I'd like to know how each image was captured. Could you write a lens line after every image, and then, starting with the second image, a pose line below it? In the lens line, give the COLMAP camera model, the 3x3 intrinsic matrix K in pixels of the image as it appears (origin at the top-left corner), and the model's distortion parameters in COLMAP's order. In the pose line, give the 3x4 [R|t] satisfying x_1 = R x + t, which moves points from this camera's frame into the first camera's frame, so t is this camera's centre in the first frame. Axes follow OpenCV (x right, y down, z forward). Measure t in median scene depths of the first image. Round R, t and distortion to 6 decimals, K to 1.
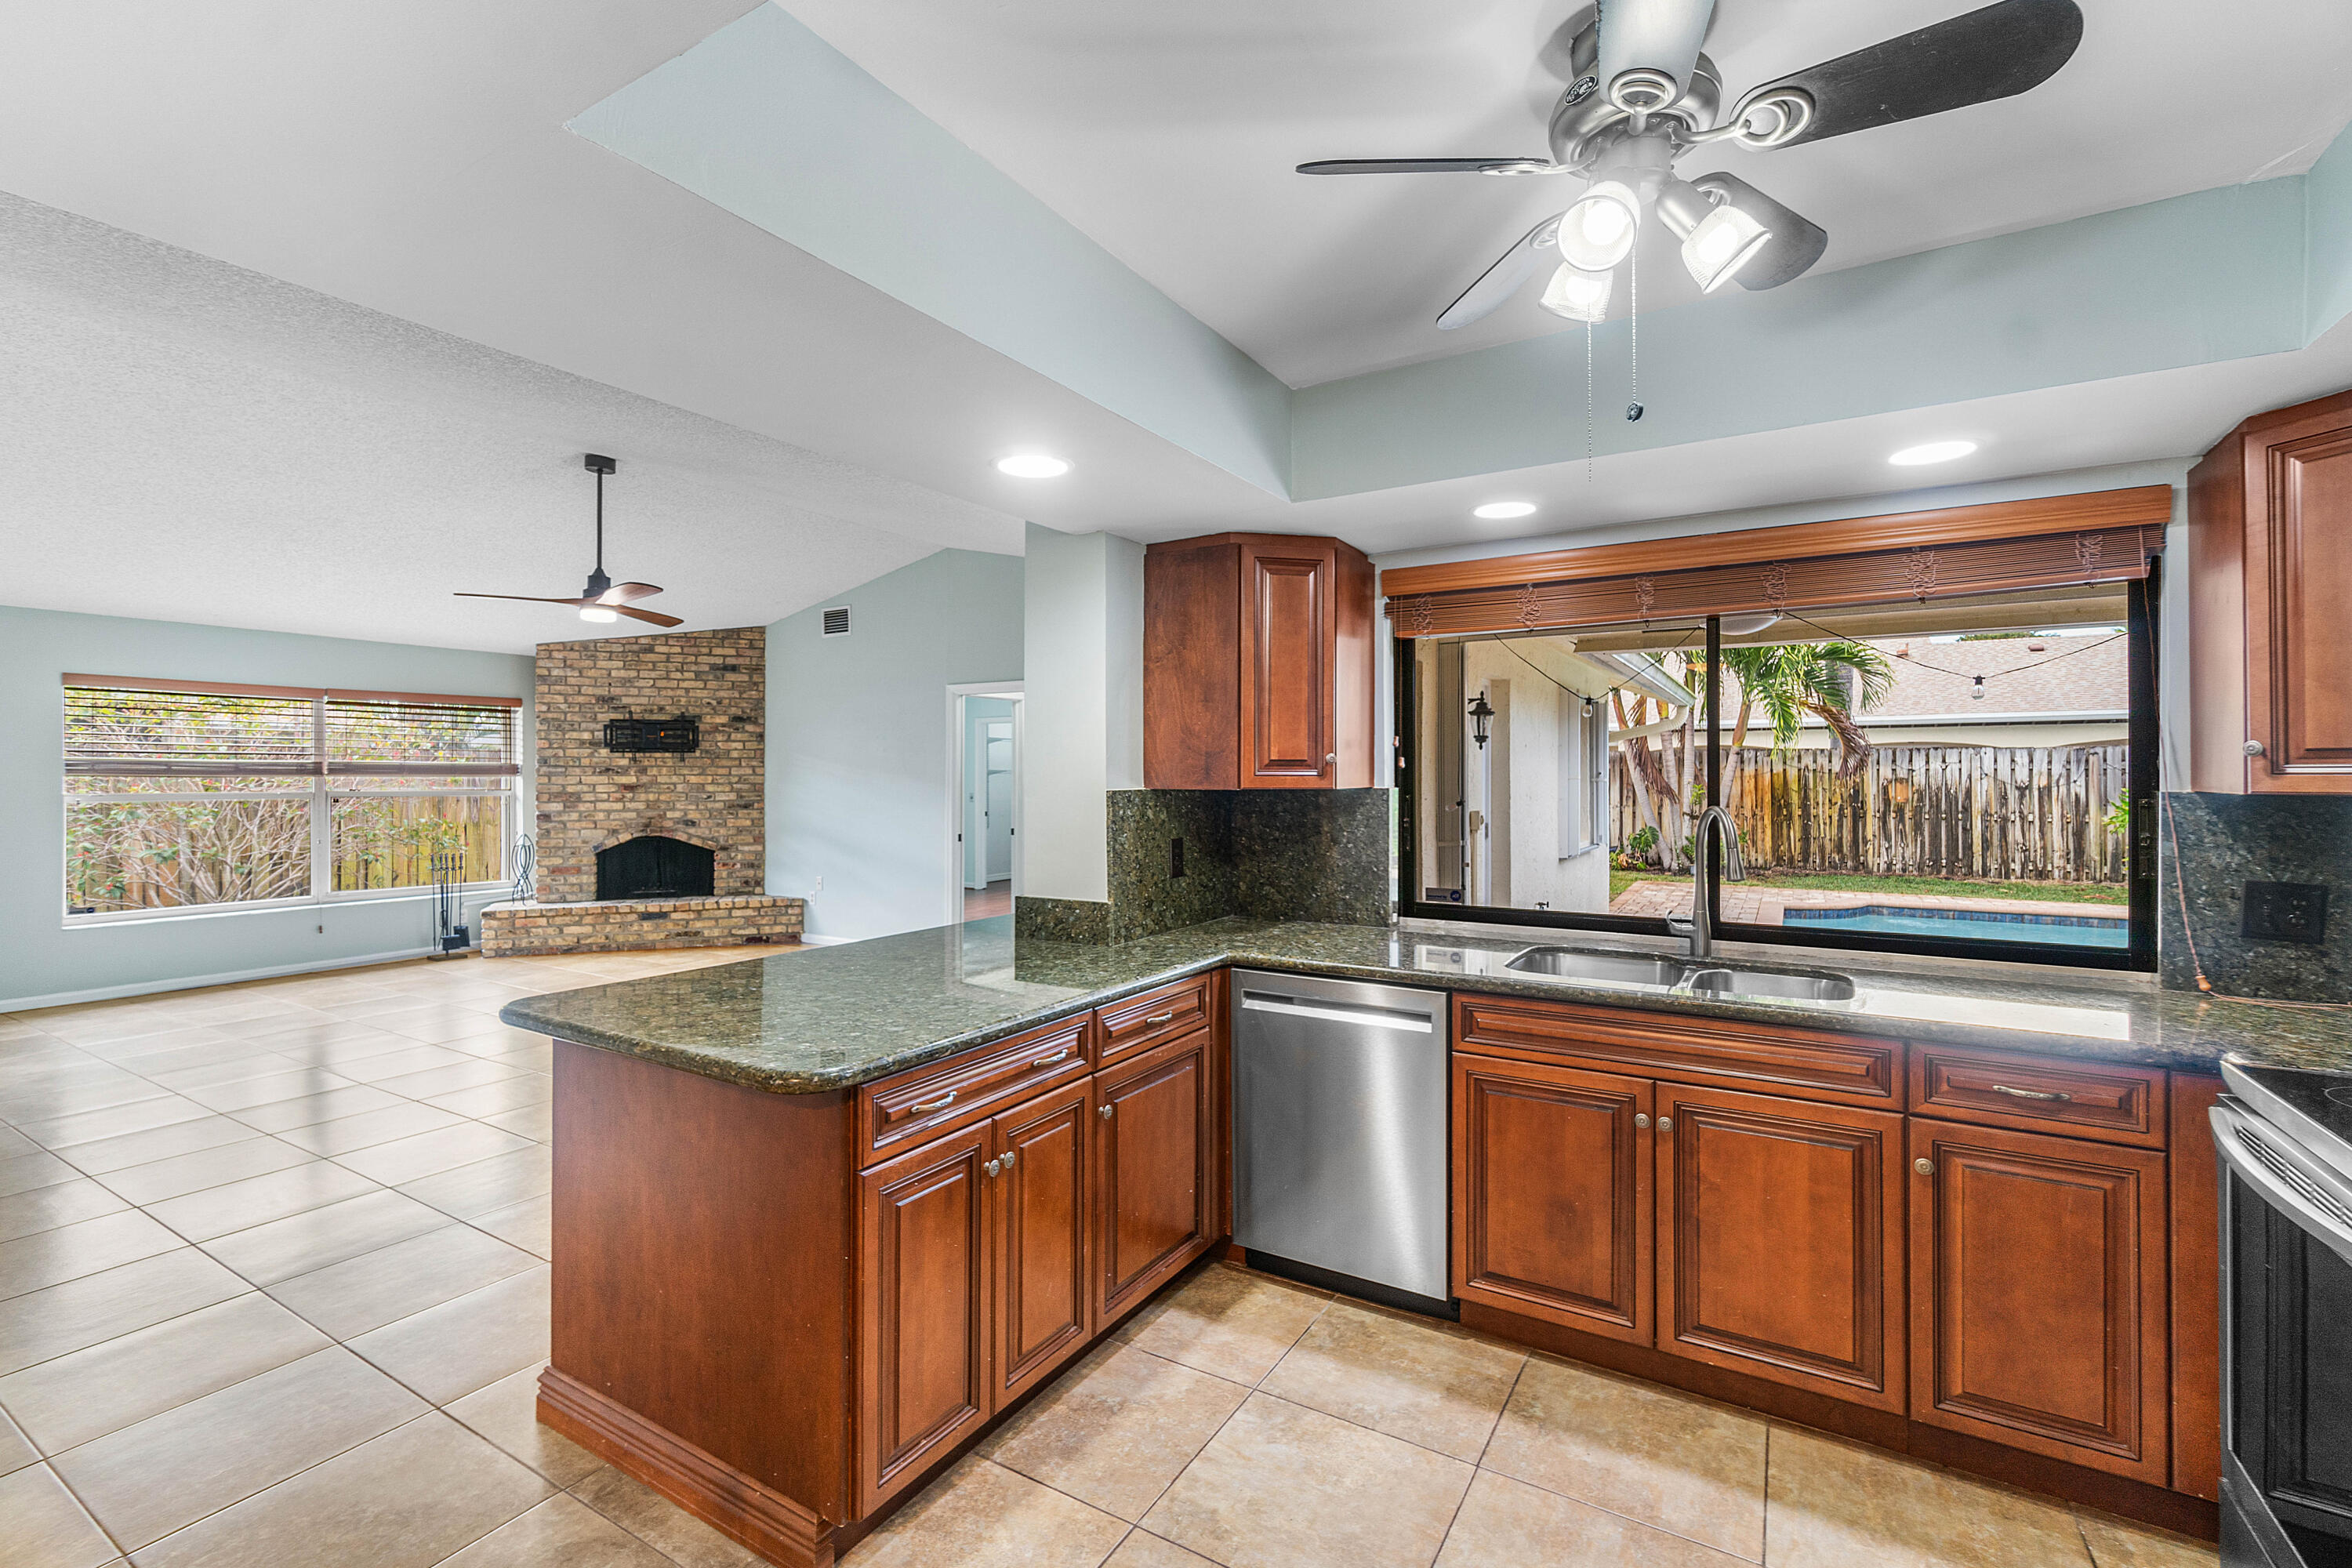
lens RADIAL K [[1027.0, 0, 1176.8], [0, 1027.0, 776.8], [0, 0, 1]] dist [-0.005765, 0.001451]
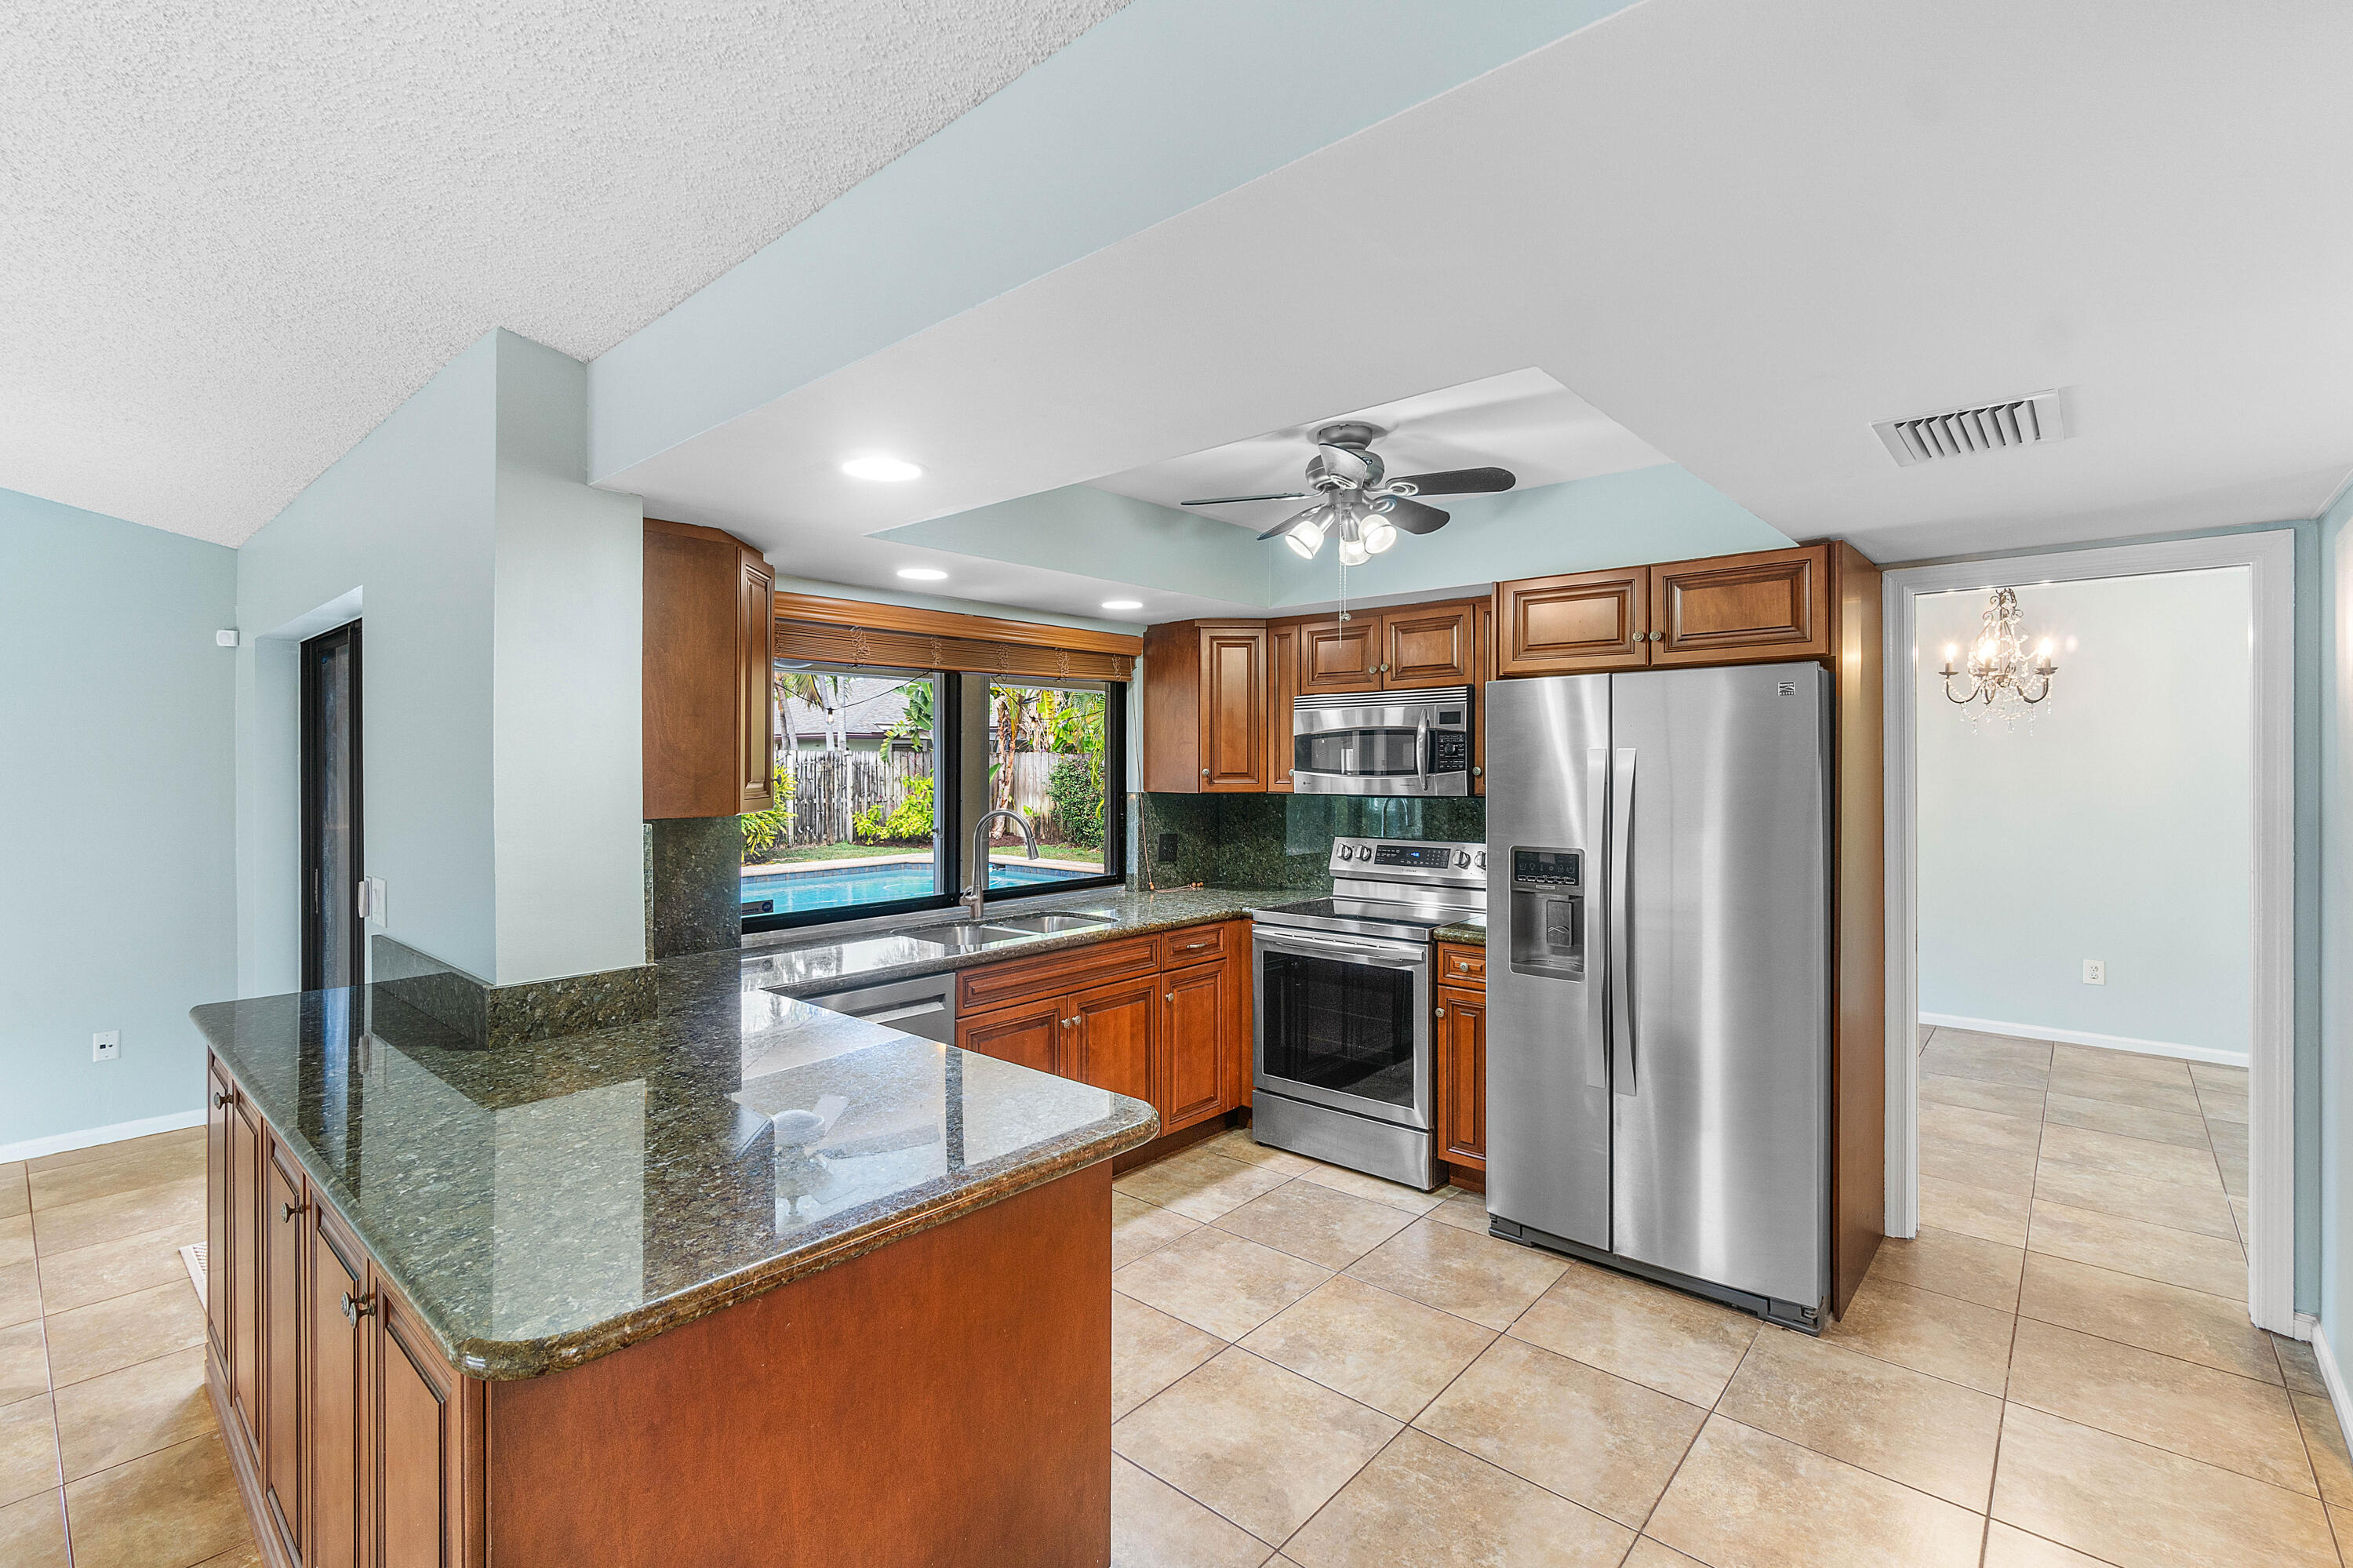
lens RADIAL K [[1027.5, 0, 1166.0], [0, 1027.5, 788.3], [0, 0, 1]] dist [-0.005765, 0.001451]
pose [[0.173203, -0.022529, 0.984628, -0.670359], [0.002119, 0.999745, 0.022502, -0.024676], [-0.984884, -0.001811, 0.173206, 0.420570]]
